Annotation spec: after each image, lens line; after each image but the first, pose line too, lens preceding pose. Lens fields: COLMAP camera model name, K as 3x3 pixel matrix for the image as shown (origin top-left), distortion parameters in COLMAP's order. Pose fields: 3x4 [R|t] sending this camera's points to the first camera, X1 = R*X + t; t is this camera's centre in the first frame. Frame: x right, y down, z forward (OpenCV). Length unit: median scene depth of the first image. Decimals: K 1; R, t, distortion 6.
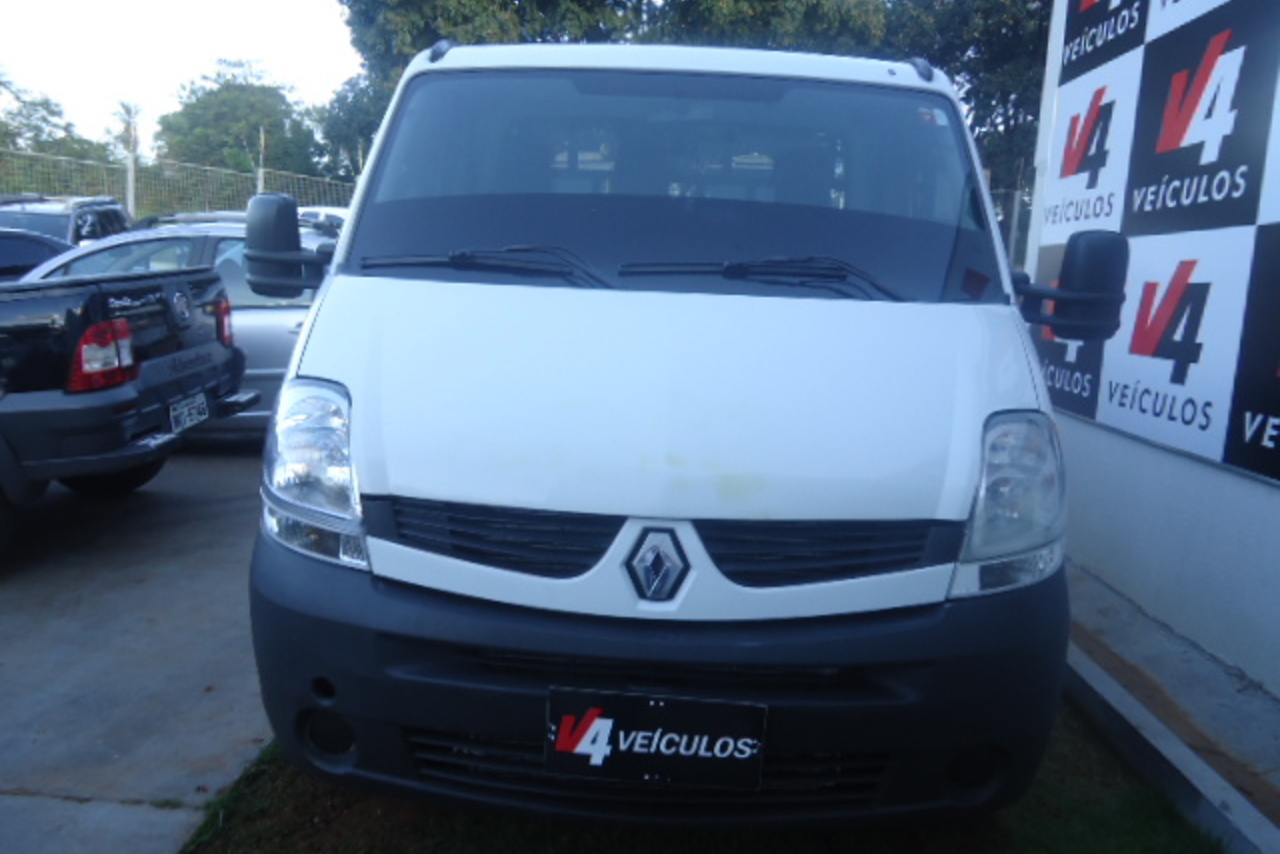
lens RADIAL K [[937.6, 0, 648.1], [0, 937.6, 428.8], [0, 0, 1]] dist [-0.007357, 0.003763]
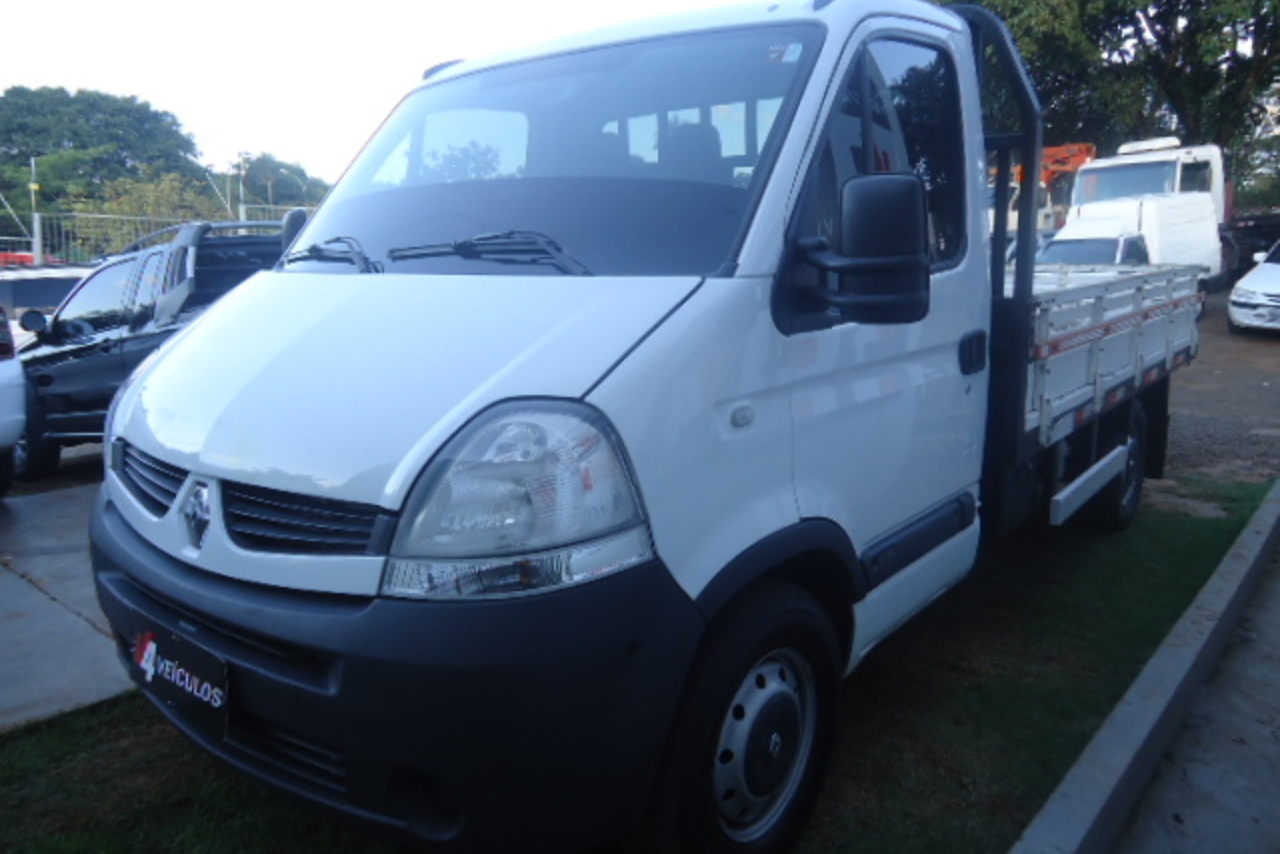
lens RADIAL K [[937.6, 0, 648.1], [0, 937.6, 428.8], [0, 0, 1]] dist [-0.007357, 0.003763]
pose [[0.850347, 0.076250, -0.520668, 0.795177], [-0.079624, 0.996698, 0.015922, -0.012226], [0.520163, 0.027918, 0.853611, 0.274387]]
